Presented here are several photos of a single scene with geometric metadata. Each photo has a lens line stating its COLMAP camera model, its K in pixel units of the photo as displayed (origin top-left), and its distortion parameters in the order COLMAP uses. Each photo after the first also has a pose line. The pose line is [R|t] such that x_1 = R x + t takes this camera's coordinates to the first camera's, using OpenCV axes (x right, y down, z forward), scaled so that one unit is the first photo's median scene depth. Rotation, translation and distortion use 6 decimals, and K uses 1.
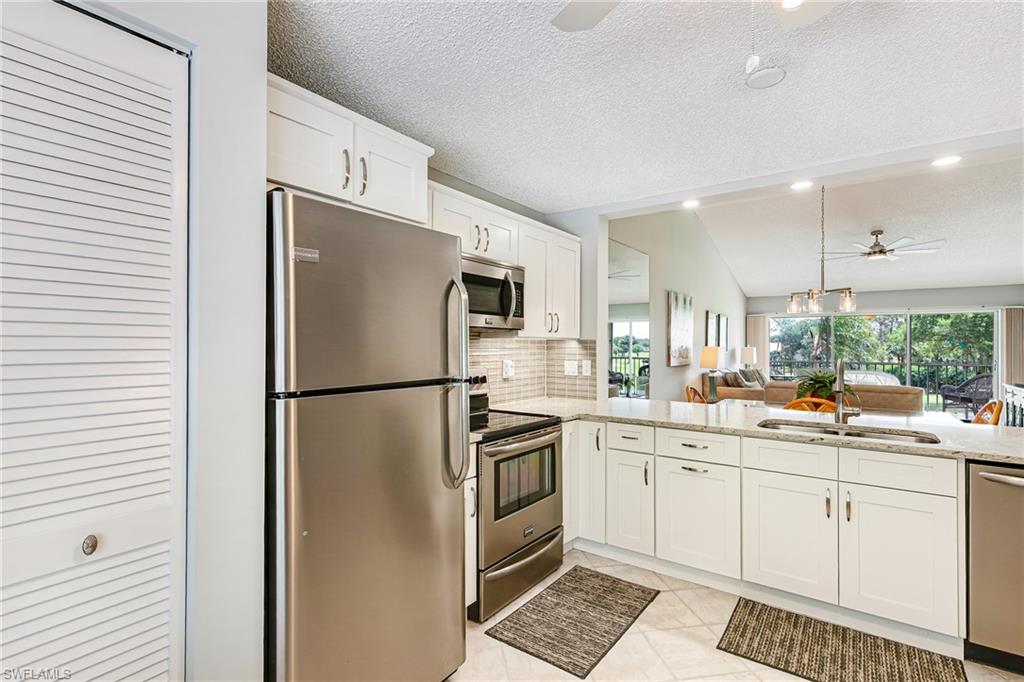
lens RADIAL K [[485.5, 0, 521.6], [0, 485.5, 342.2], [0, 0, 1]] dist [-0.000156, 0.000280]
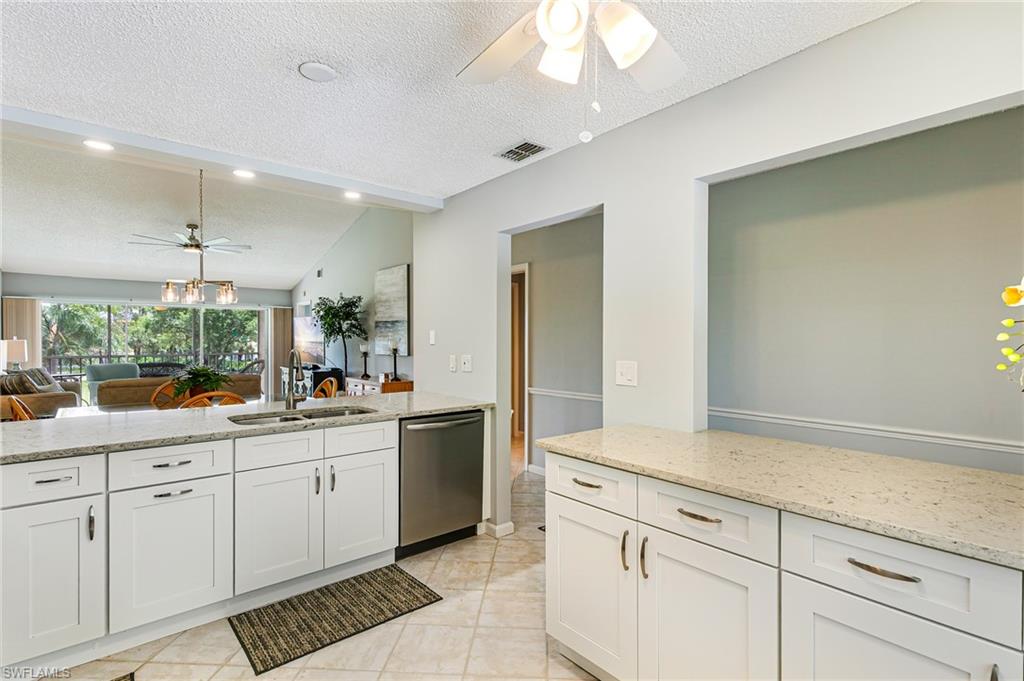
lens RADIAL K [[485.5, 0, 521.6], [0, 485.5, 341.7], [0, 0, 1]] dist [-0.000156, 0.000280]
pose [[0.231922, -0.010655, 0.972676, -0.280278], [-0.005137, 0.999913, 0.012178, 0.000272], [-0.972721, -0.007821, 0.231847, 0.256221]]
